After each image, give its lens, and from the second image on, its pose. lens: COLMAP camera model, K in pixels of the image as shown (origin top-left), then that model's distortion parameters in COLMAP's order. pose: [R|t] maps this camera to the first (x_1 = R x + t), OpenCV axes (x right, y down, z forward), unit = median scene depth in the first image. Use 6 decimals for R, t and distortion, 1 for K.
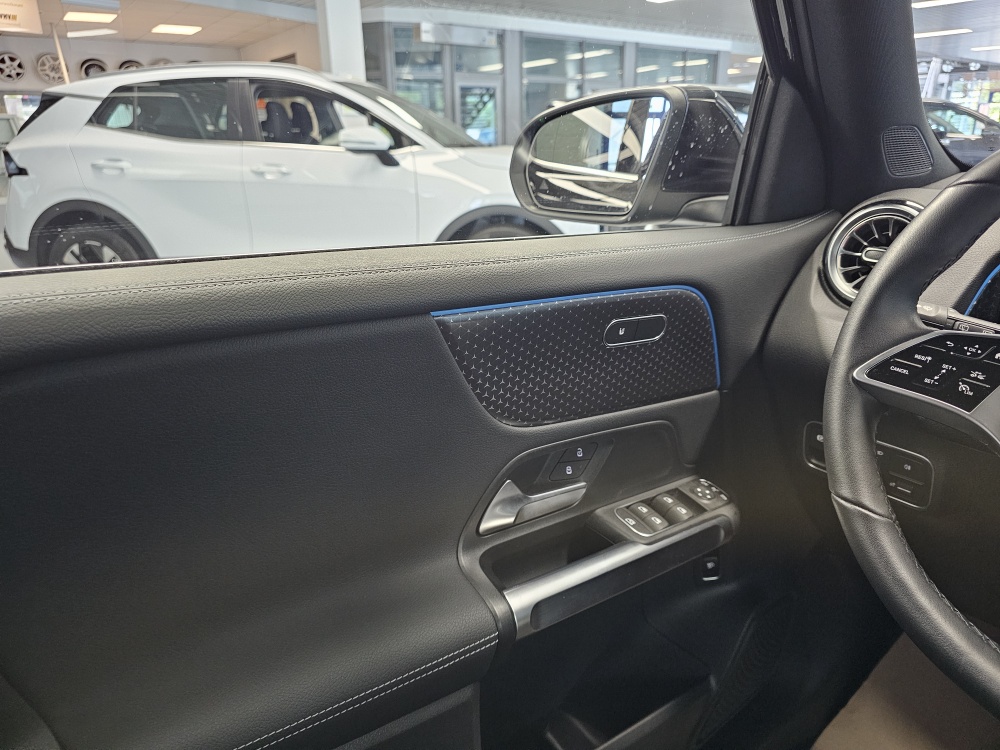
lens RADIAL K [[687.6, 0, 506.3], [0, 687.6, 382.3], [0, 0, 1]] dist [0.061911, -0.061647]
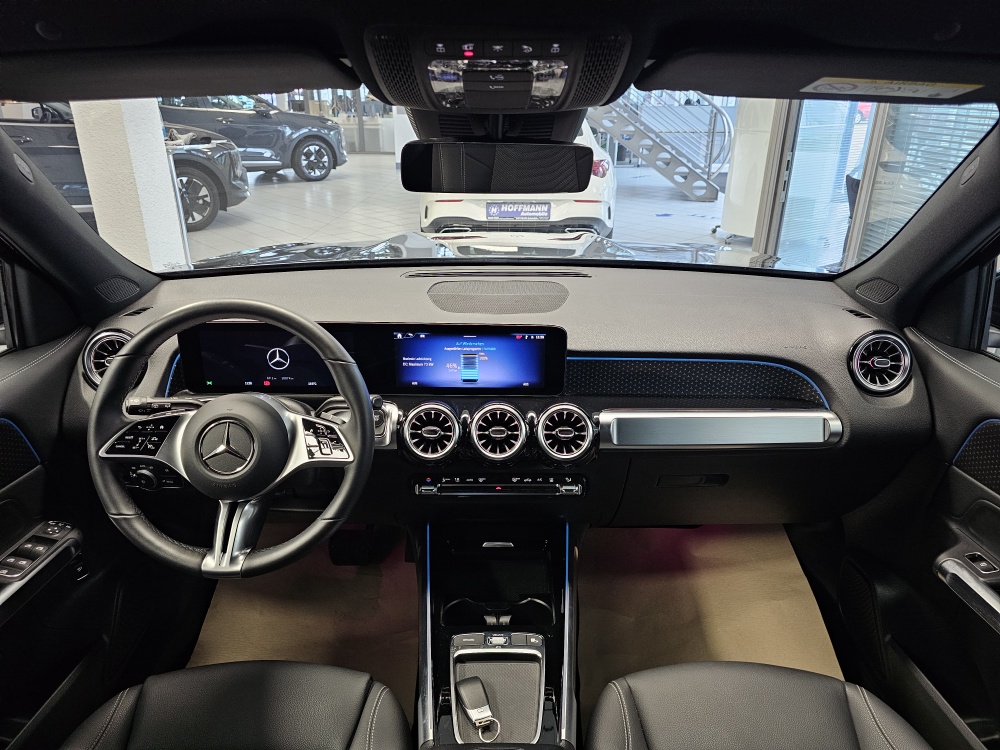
lens RADIAL K [[687.6, 0, 510.0], [0, 687.6, 365.6], [0, 0, 1]] dist [0.061911, -0.061647]
pose [[0.637305, -0.276283, 0.719381, -0.085544], [0.243407, 0.957900, 0.152252, -0.187685], [-0.731160, 0.078071, 0.677724, -0.857401]]
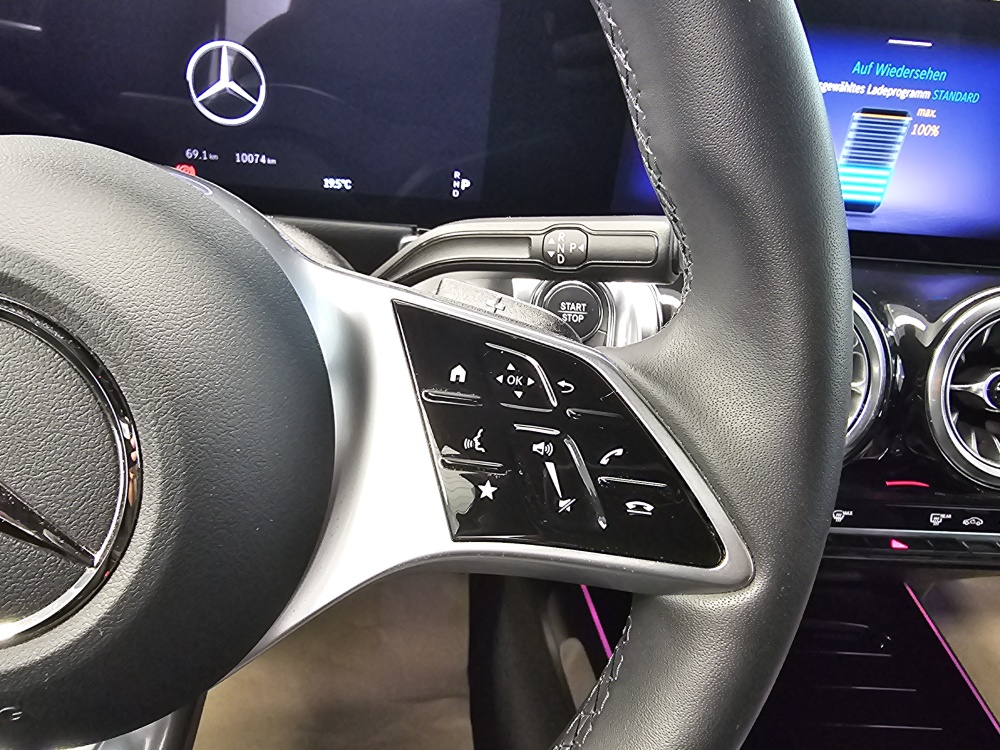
lens RADIAL K [[694.7, 0, 441.1], [0, 694.7, 367.8], [0, 0, 1]] dist [-0.000637, -0.007312]
pose [[0.625353, -0.358862, 0.692930, 0.459767], [0.181074, 0.930477, 0.318471, -0.027741], [-0.759043, -0.073685, 0.646858, 0.256824]]
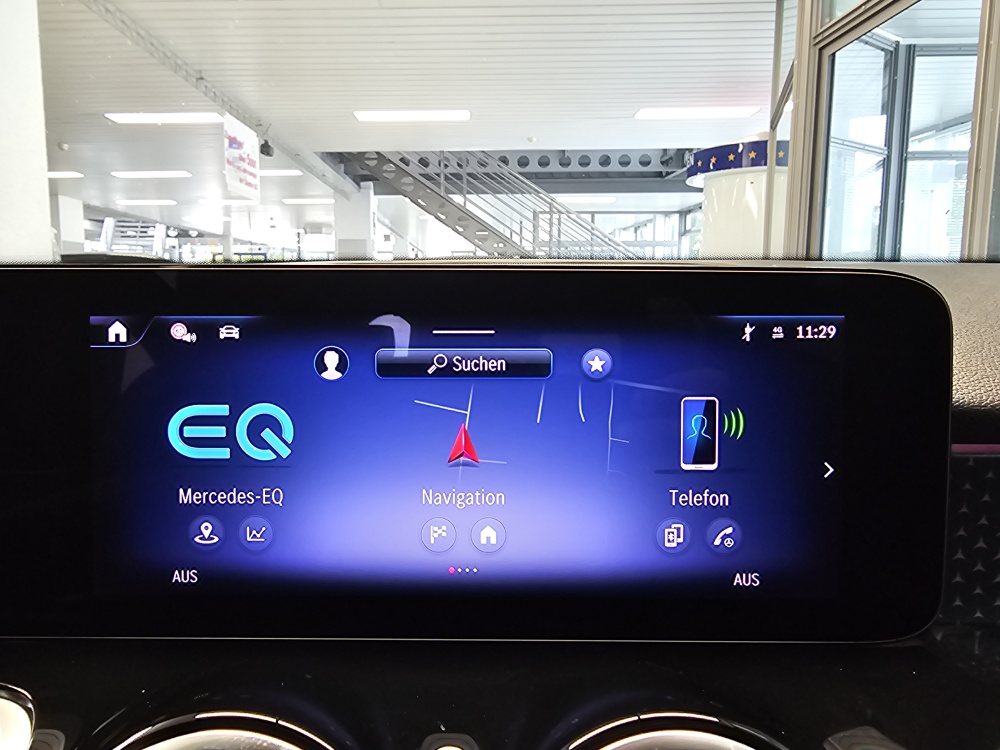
lens RADIAL K [[694.7, 0, 444.3], [0, 694.7, 351.3], [0, 0, 1]] dist [-0.000637, -0.007312]
pose [[0.640365, -0.058787, 0.765817, 0.796585], [0.247534, 0.959663, -0.133317, 0.027579], [-0.727089, 0.274938, 0.629087, 0.138016]]
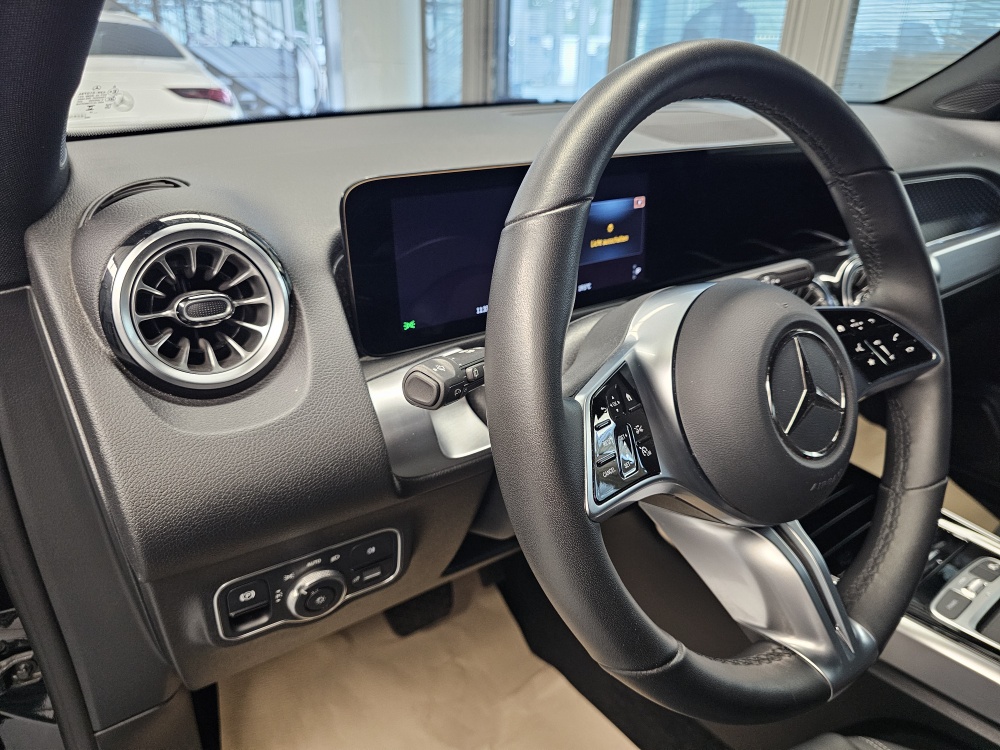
lens RADIAL K [[687.6, 0, 515.0], [0, 687.6, 369.9], [0, 0, 1]] dist [0.061911, -0.061647]
pose [[0.044983, -0.403601, 0.913829, -0.027171], [0.303036, 0.877166, 0.372491, -0.264763], [-0.951917, 0.260167, 0.161763, 0.627970]]
